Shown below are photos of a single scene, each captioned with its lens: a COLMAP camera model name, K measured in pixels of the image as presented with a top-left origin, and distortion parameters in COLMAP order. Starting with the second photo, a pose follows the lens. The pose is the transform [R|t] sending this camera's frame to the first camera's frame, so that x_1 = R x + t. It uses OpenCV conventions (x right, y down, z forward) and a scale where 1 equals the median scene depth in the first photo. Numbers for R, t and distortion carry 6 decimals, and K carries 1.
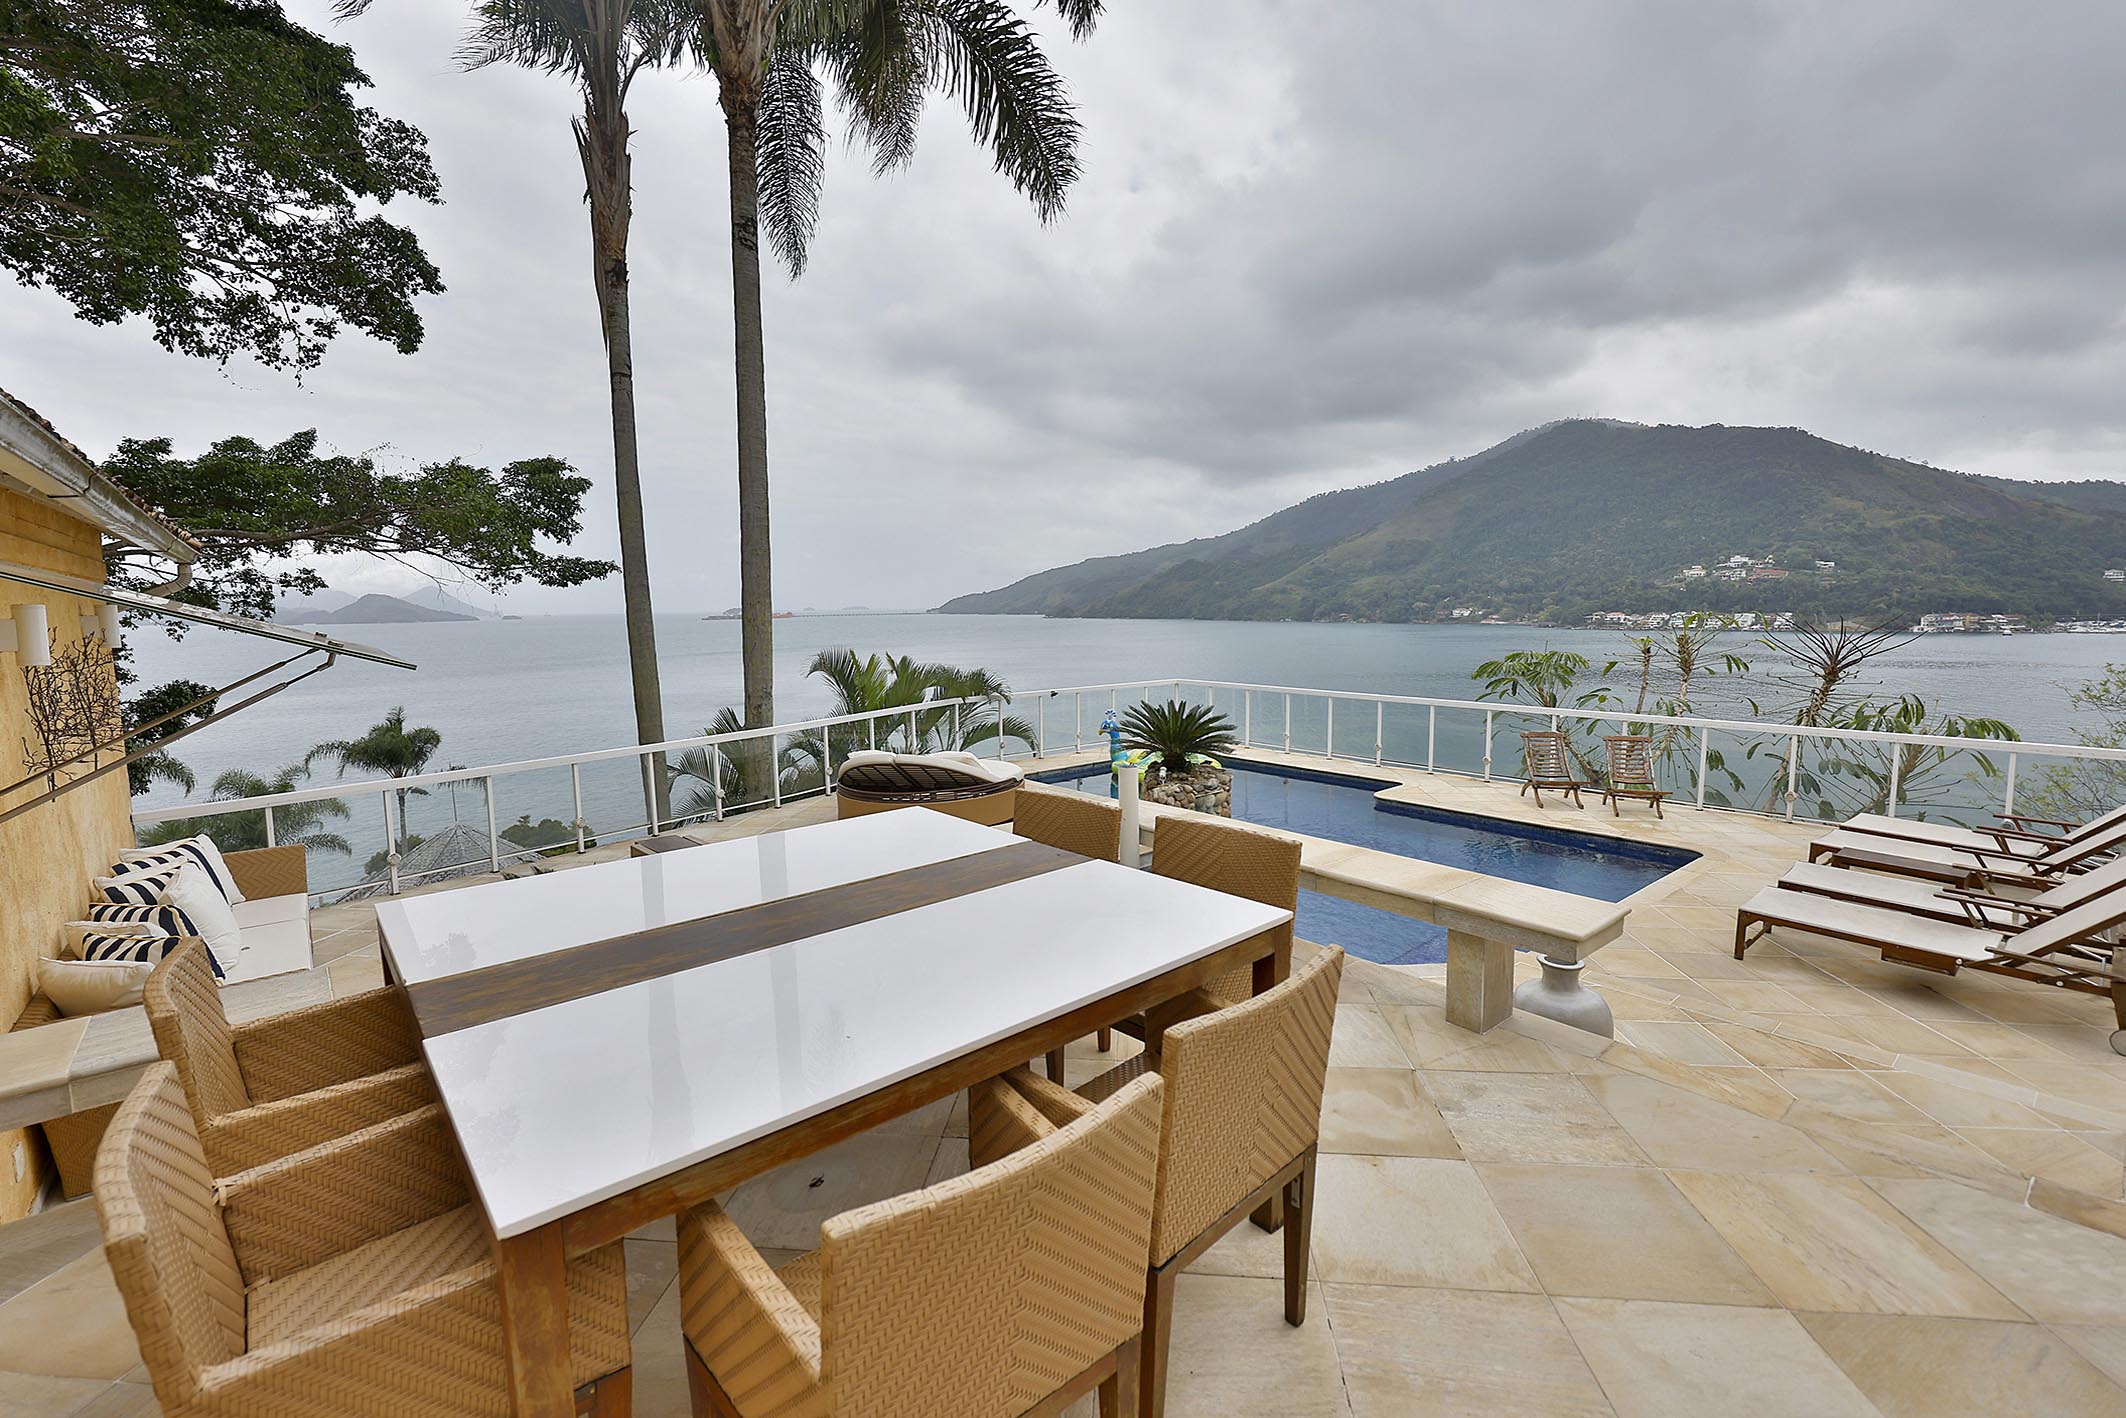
lens RADIAL K [[912.3, 0, 1054.2], [0, 912.3, 707.2], [0, 0, 1]] dist [-0.003546, -0.000206]
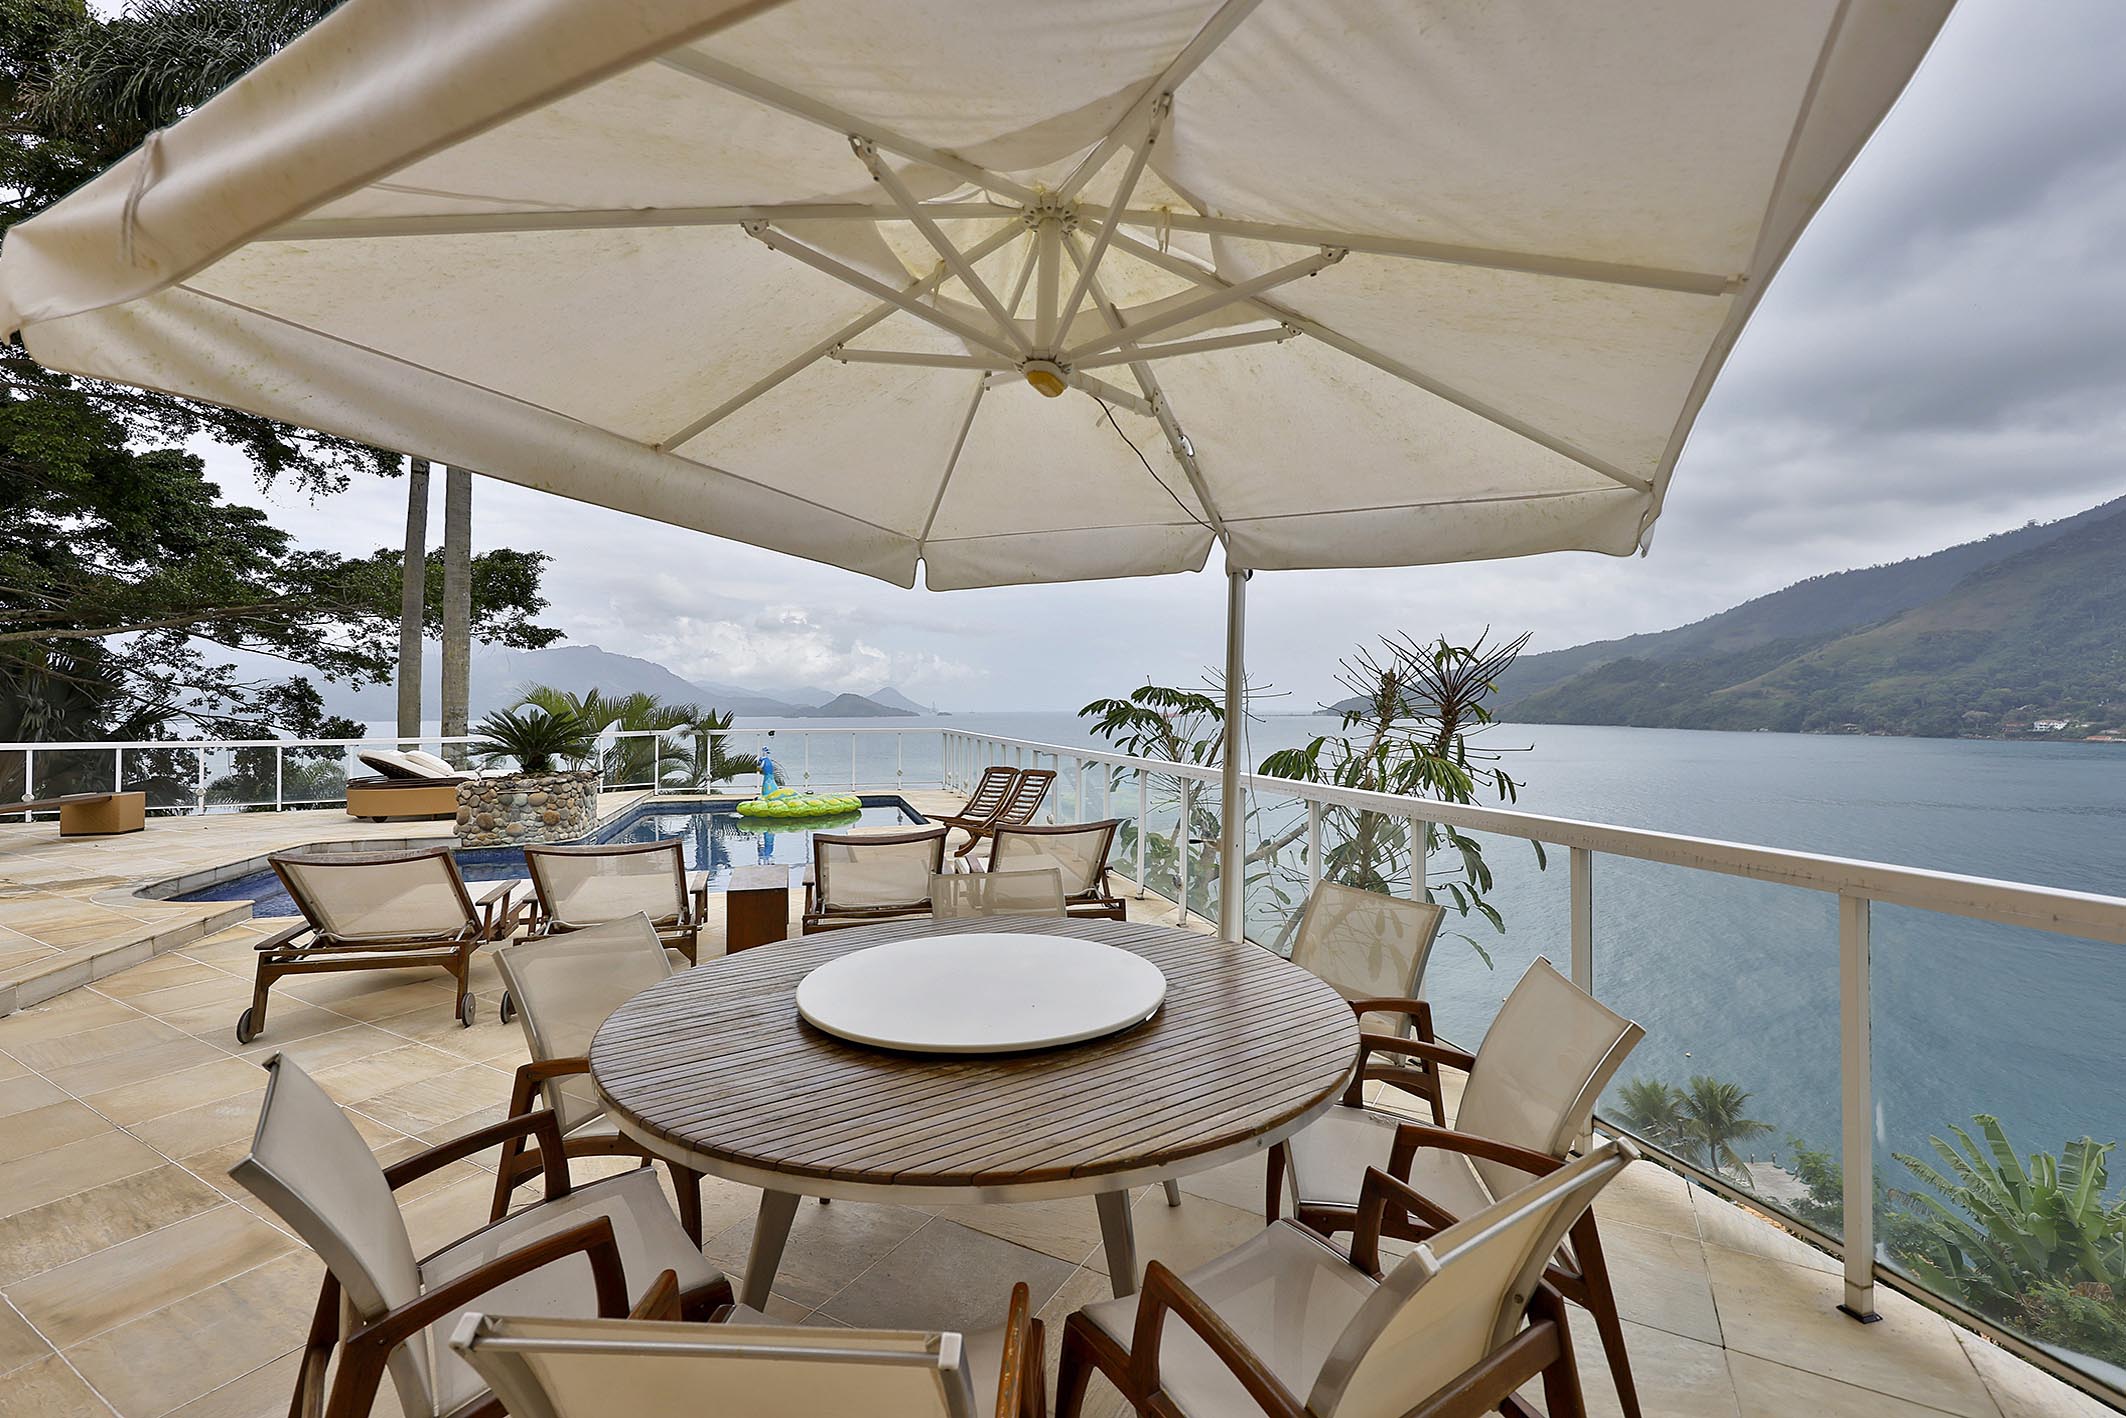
lens RADIAL K [[912.3, 0, 1054.2], [0, 912.3, 707.2], [0, 0, 1]] dist [-0.003546, -0.000206]
pose [[0.915310, 0.011923, -0.402573, 0.781094], [-0.056145, 0.993579, -0.098228, 0.044070], [0.398816, 0.112512, 0.910103, 0.180714]]
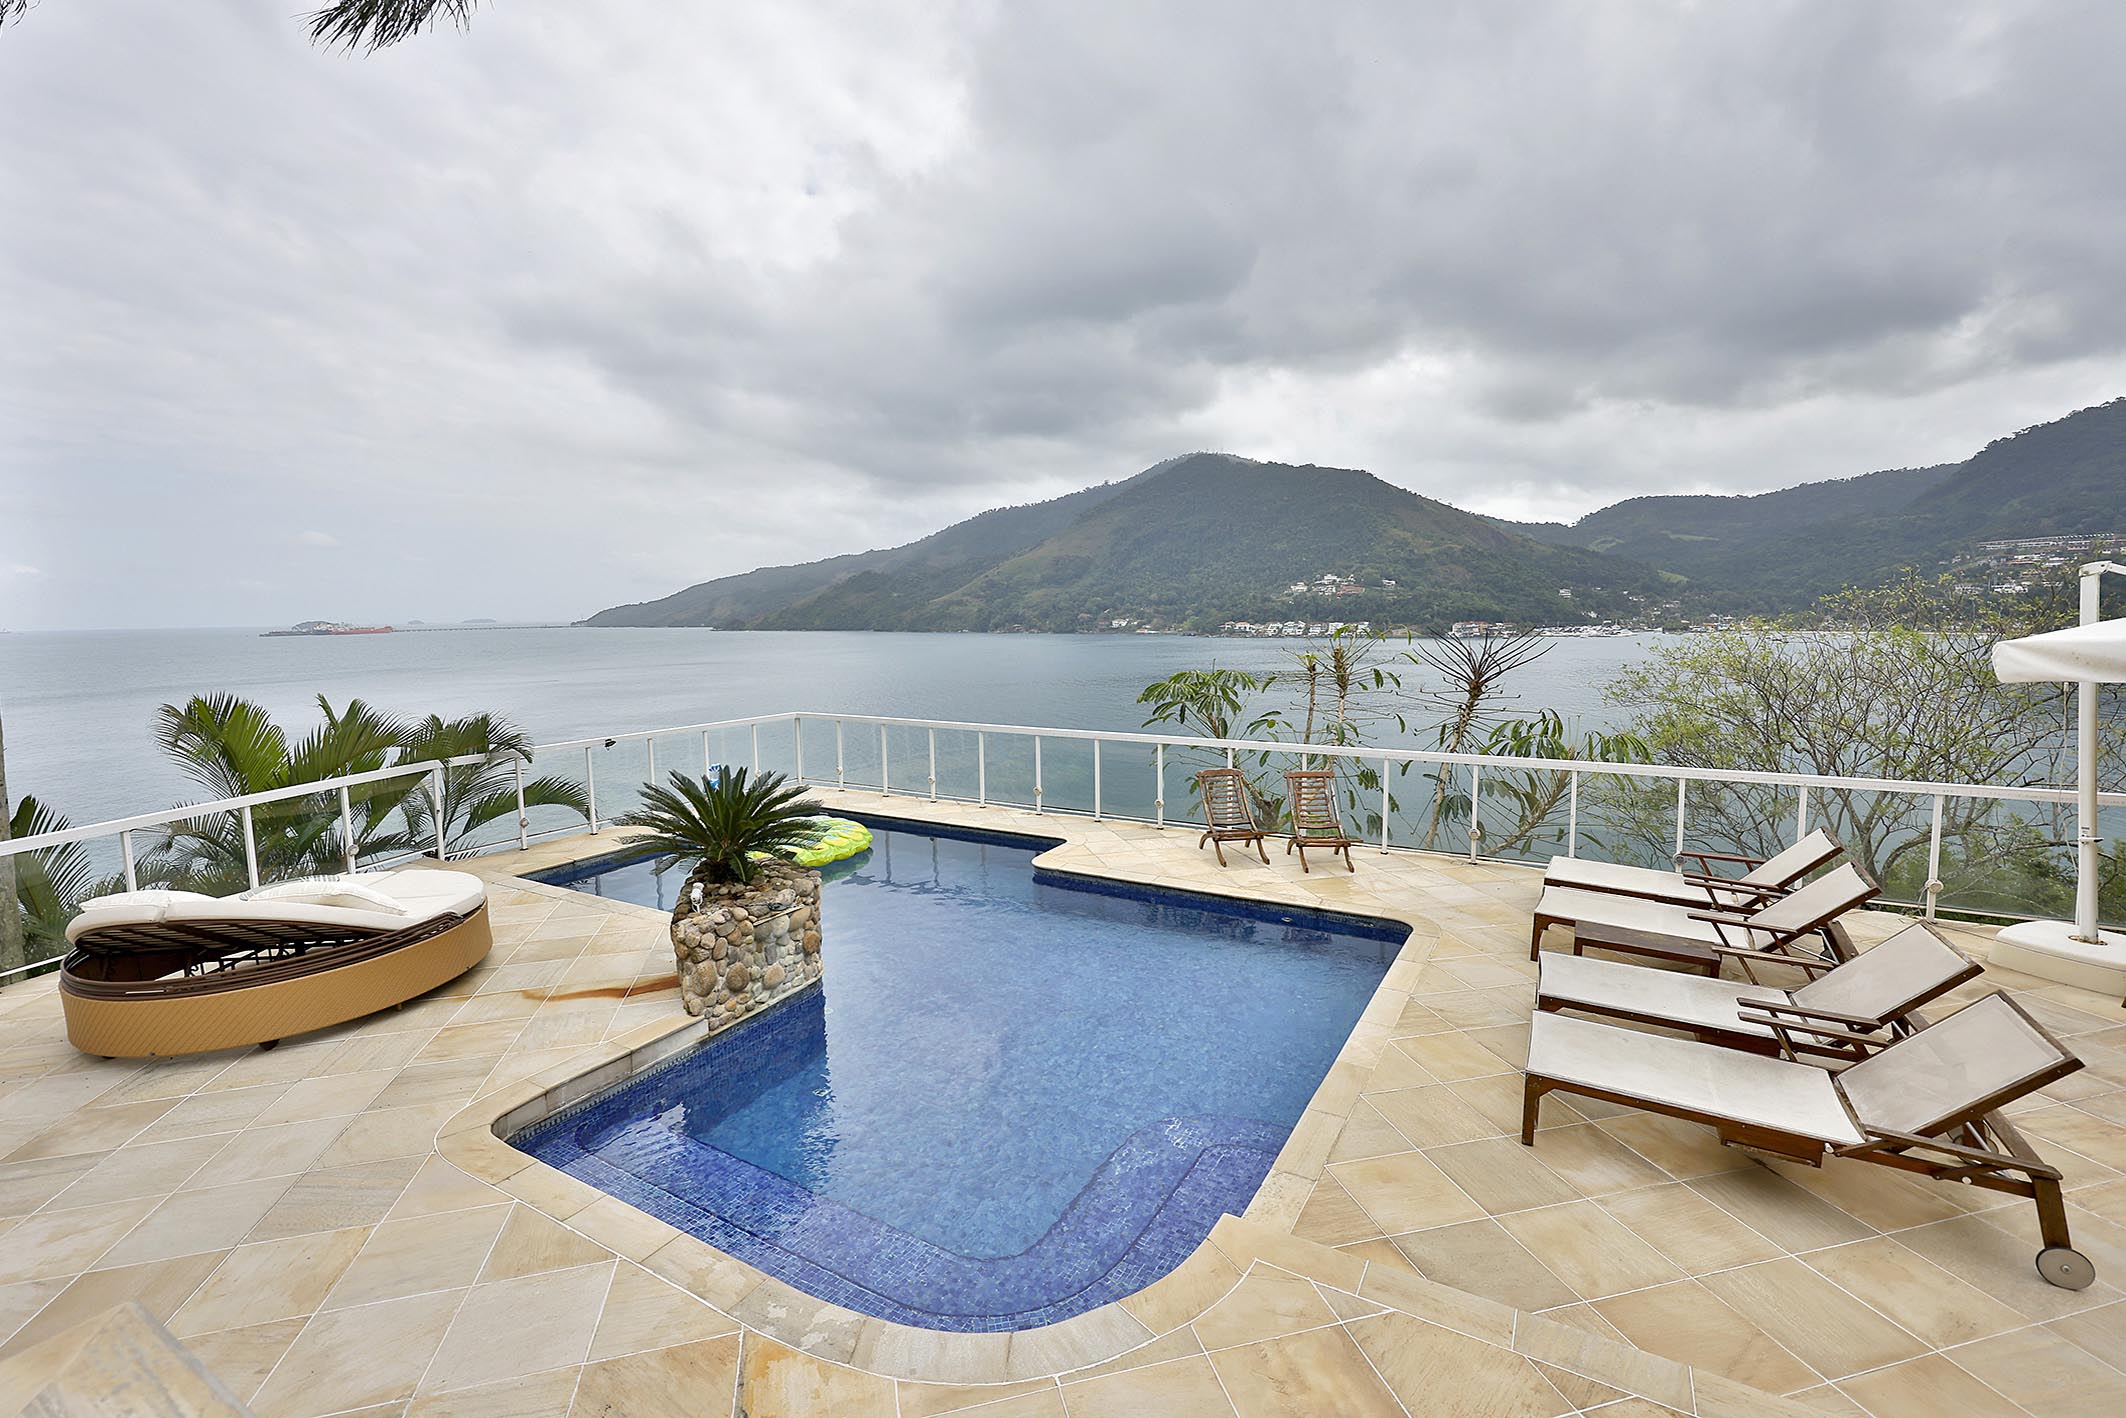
lens RADIAL K [[910.1, 0, 1060.7], [0, 910.1, 711.0], [0, 0, 1]] dist [-0.003994, -0.000102]
pose [[0.938075, -0.037192, 0.344431, 0.094136], [0.039933, 0.999202, -0.000865, -0.026841], [-0.344124, 0.014566, 0.938811, 0.219983]]
